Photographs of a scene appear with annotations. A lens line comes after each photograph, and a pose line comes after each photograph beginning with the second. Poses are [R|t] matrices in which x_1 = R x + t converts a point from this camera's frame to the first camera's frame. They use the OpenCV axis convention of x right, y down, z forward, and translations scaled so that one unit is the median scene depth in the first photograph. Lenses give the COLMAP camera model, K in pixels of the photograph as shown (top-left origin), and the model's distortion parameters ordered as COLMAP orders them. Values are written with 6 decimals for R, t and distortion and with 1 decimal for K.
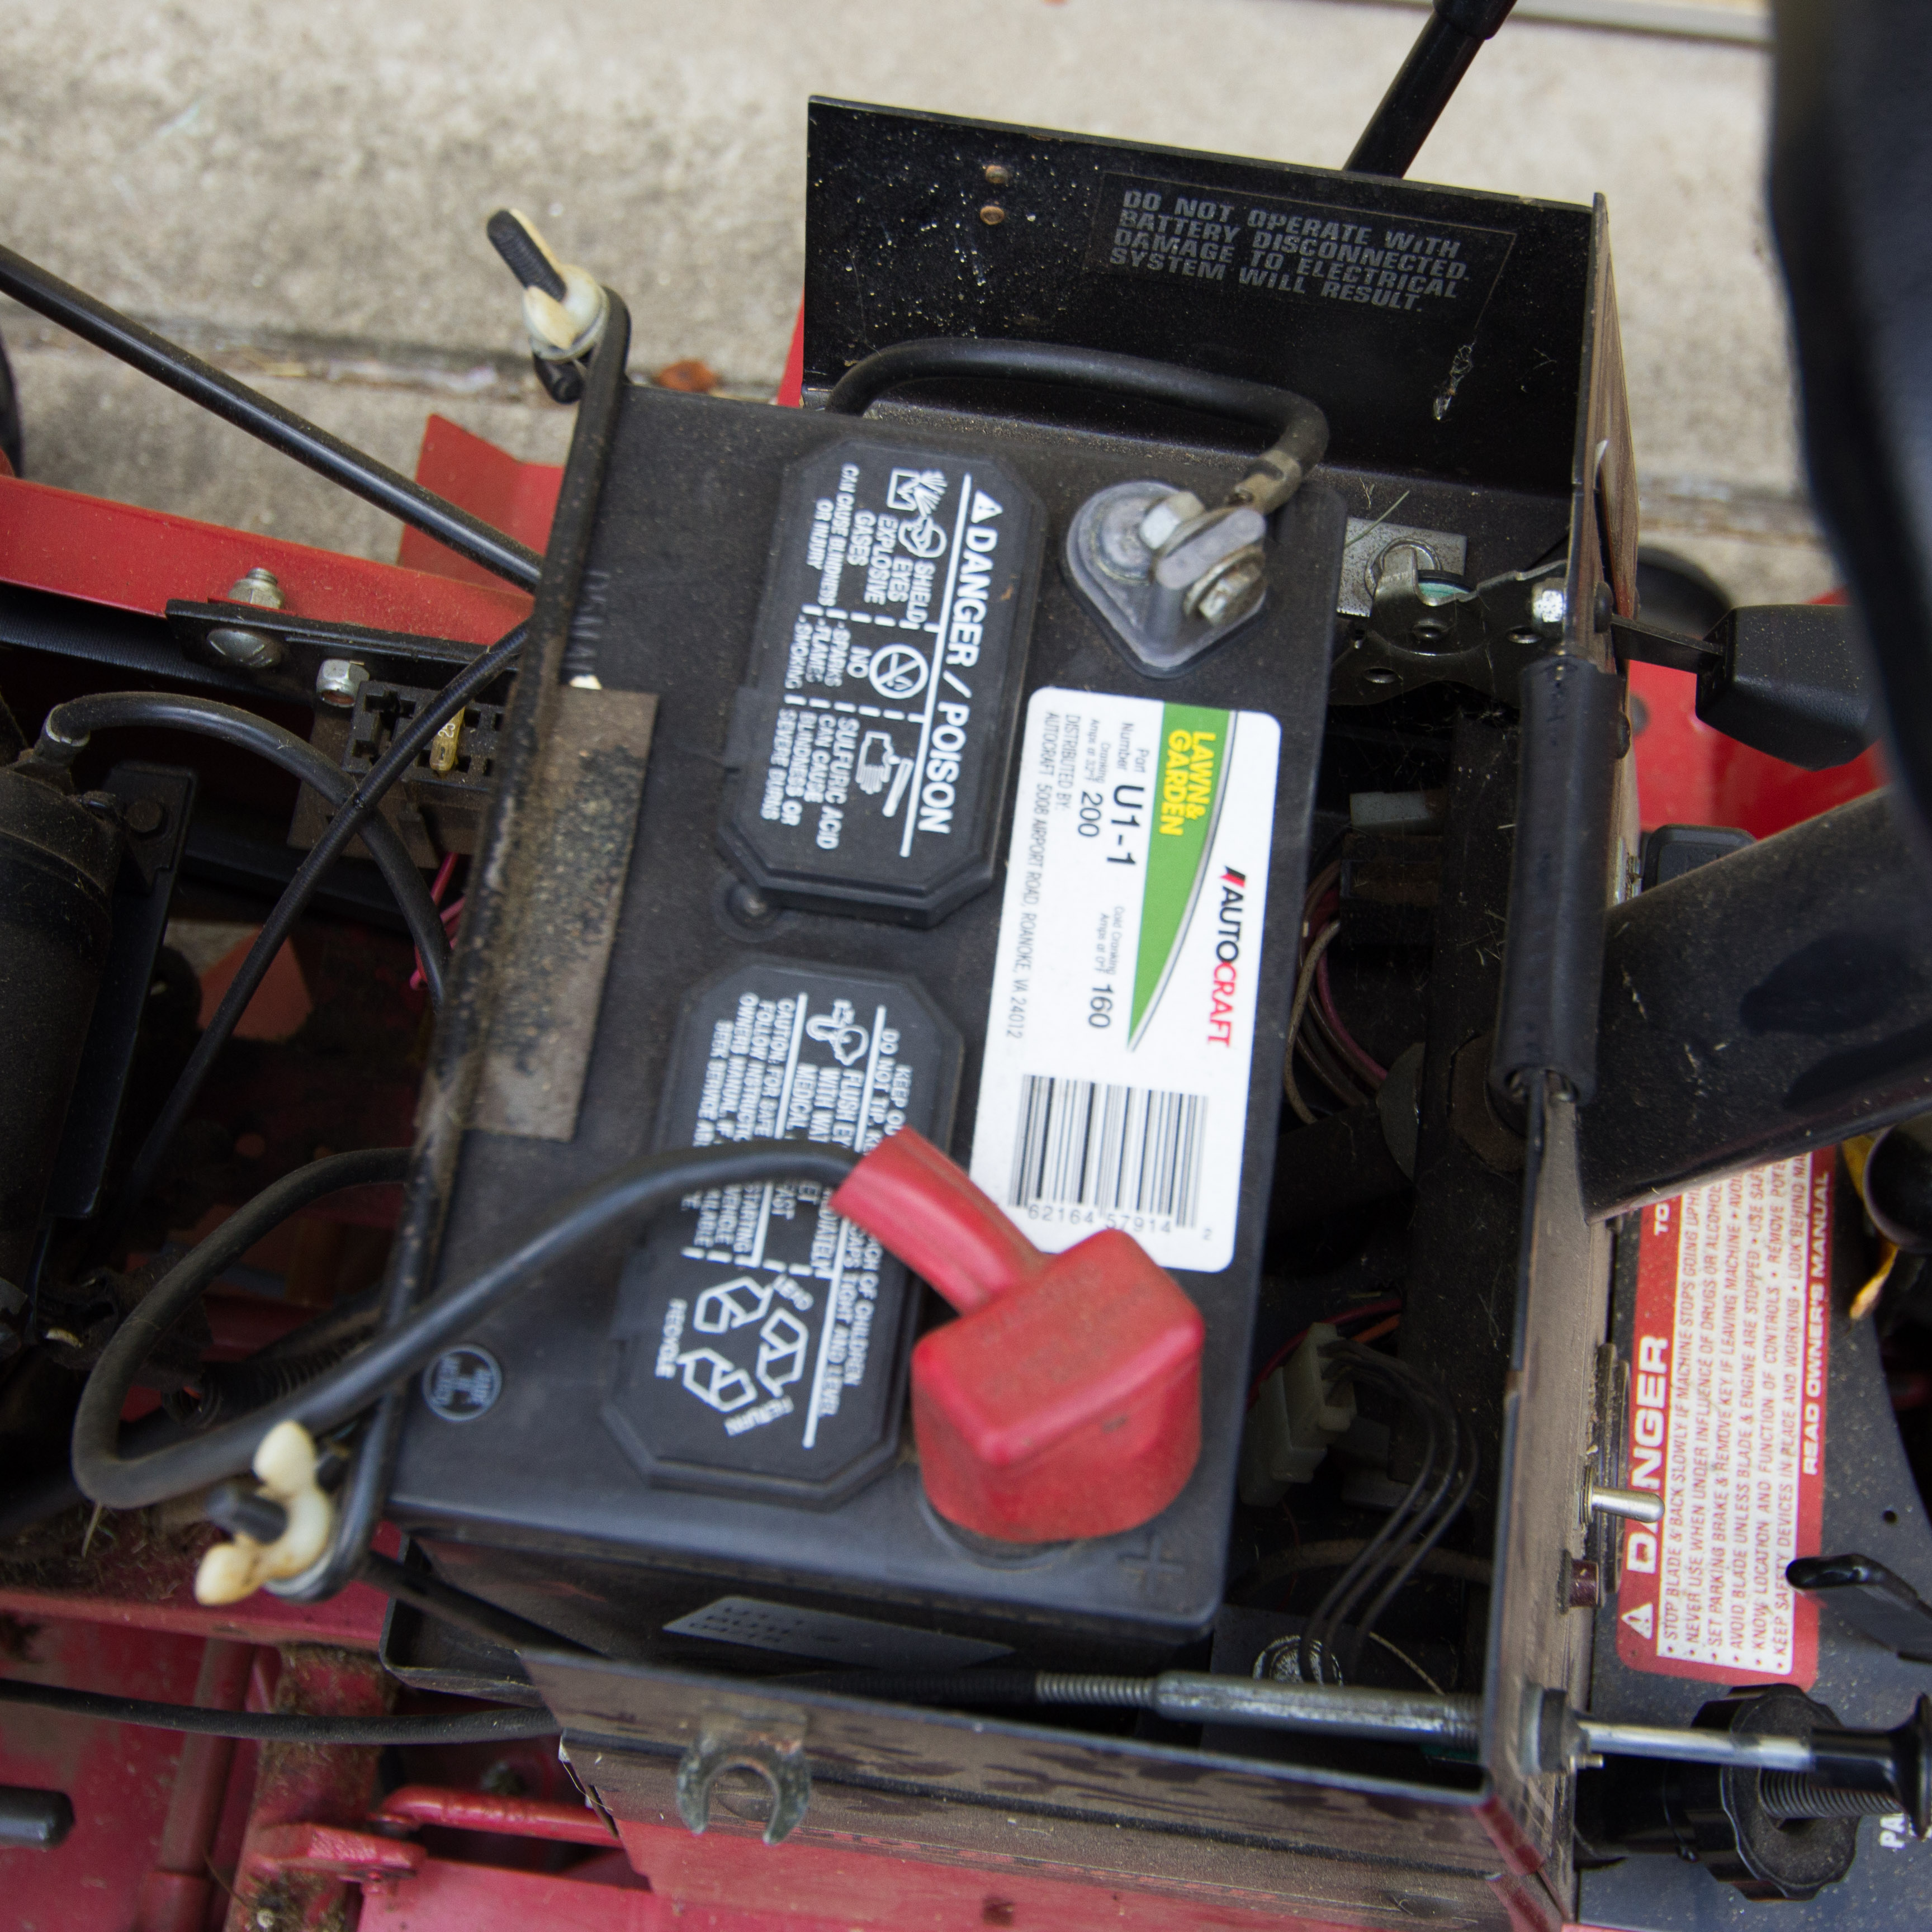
lens RADIAL K [[3047.9, 0, 975.8], [0, 3047.9, 976.2], [0, 0, 1]] dist [0.003158, 0.000000]
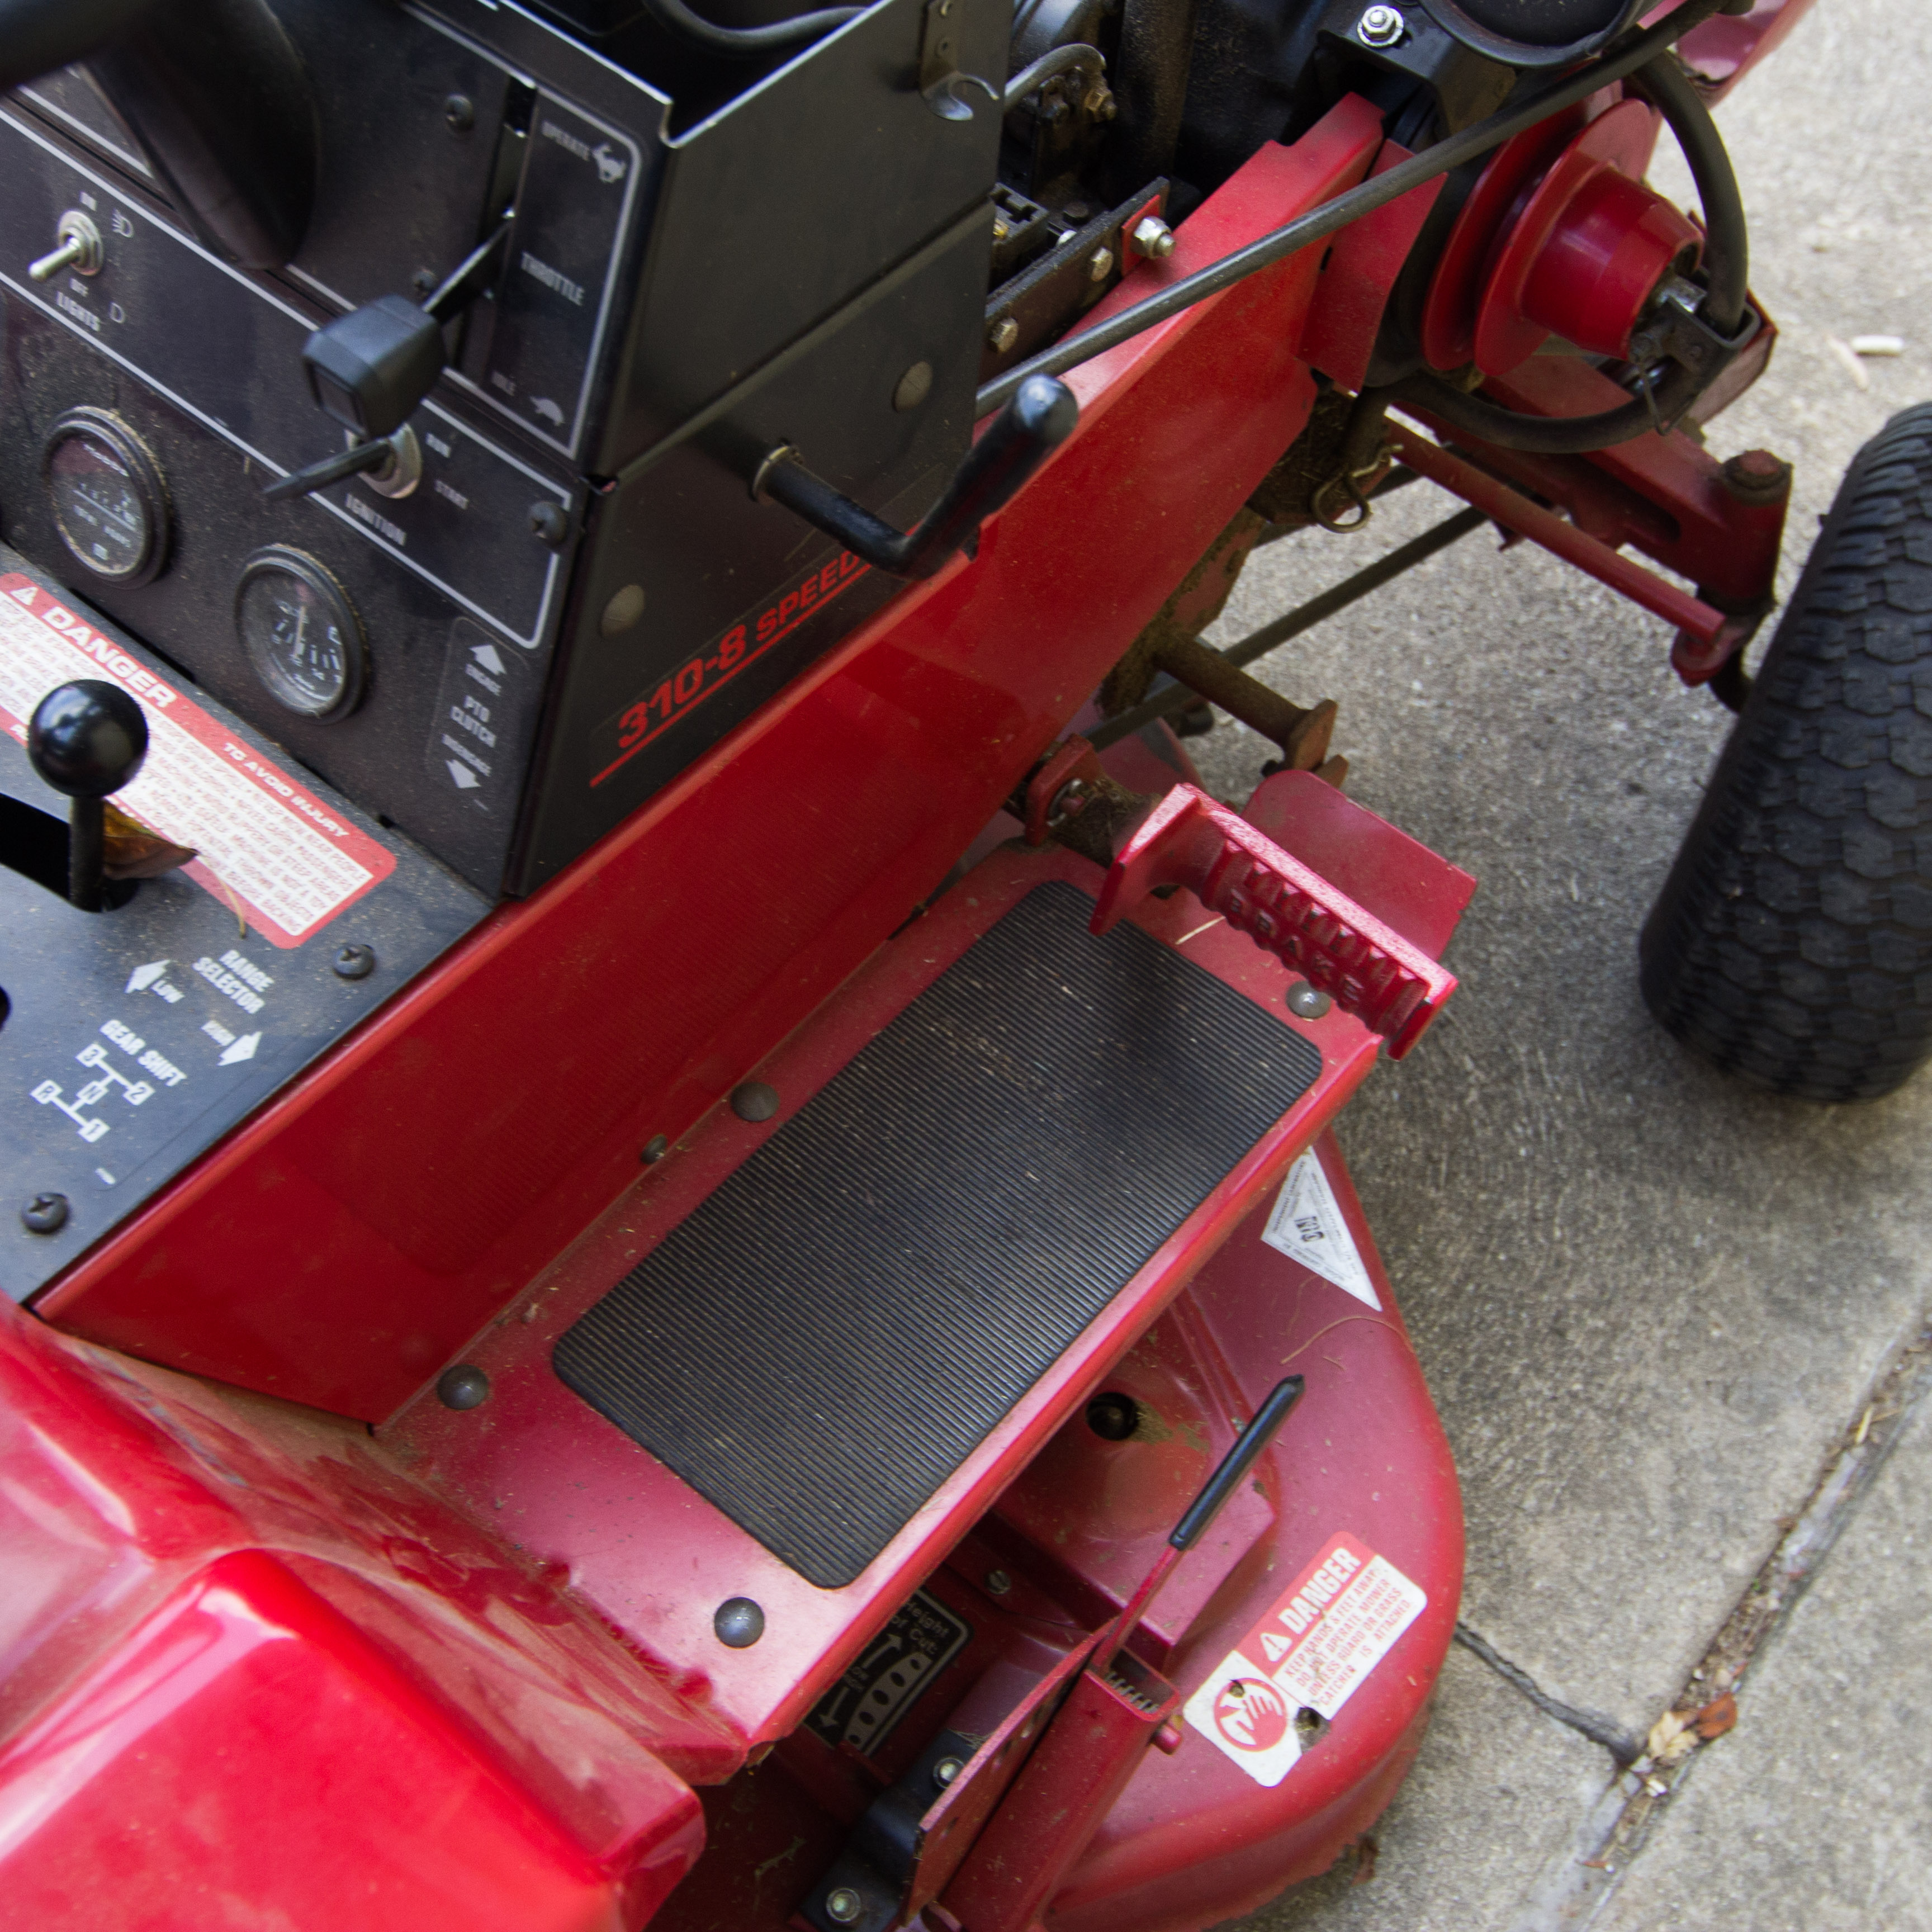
lens RADIAL K [[3047.9, 0, 967.6], [0, 3047.9, 959.6], [0, 0, 1]] dist [0.003158, 0.000000]
pose [[-0.517345, 0.613839, -0.596285, 0.901666], [-0.834645, -0.208035, 0.509990, -0.867996], [0.189004, 0.761527, 0.619963, 0.334472]]
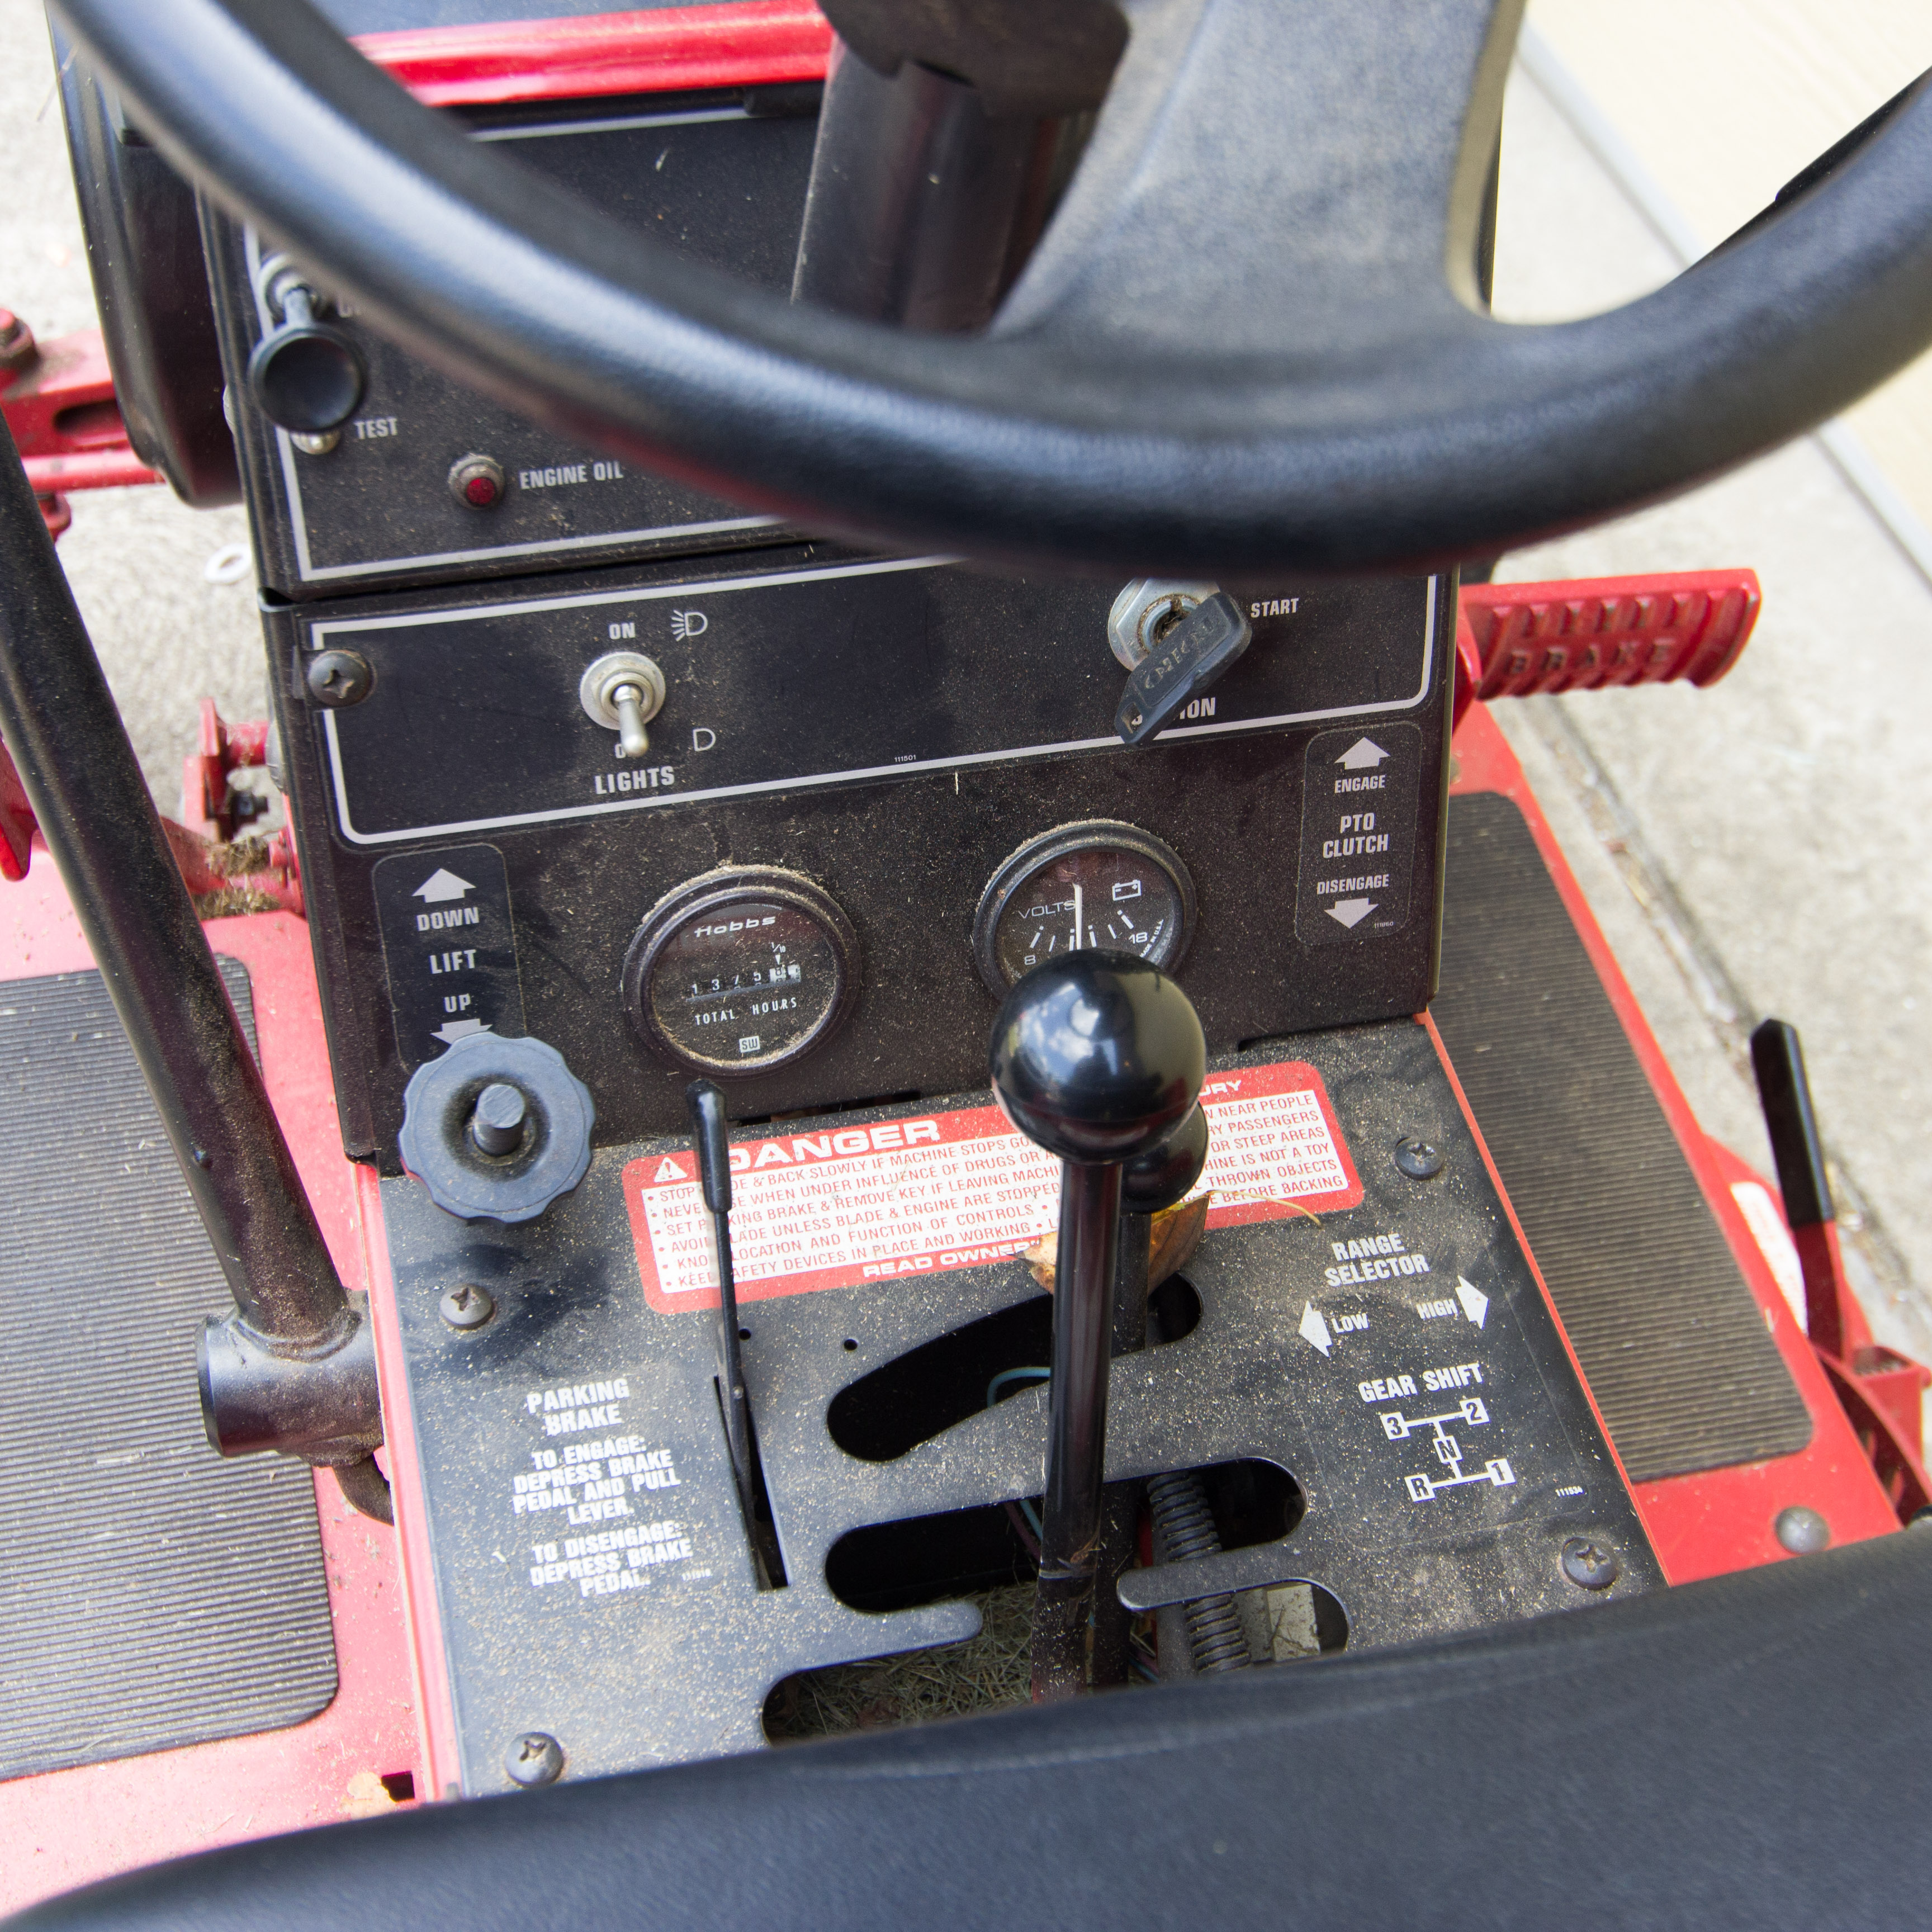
lens RADIAL K [[3047.9, 0, 973.6], [0, 3047.9, 966.6], [0, 0, 1]] dist [0.003158, 0.000000]
pose [[0.362873, 0.656456, -0.661354, 0.879772], [-0.882804, 0.469377, -0.018479, 0.101437], [0.298294, 0.590551, 0.749847, 0.194520]]
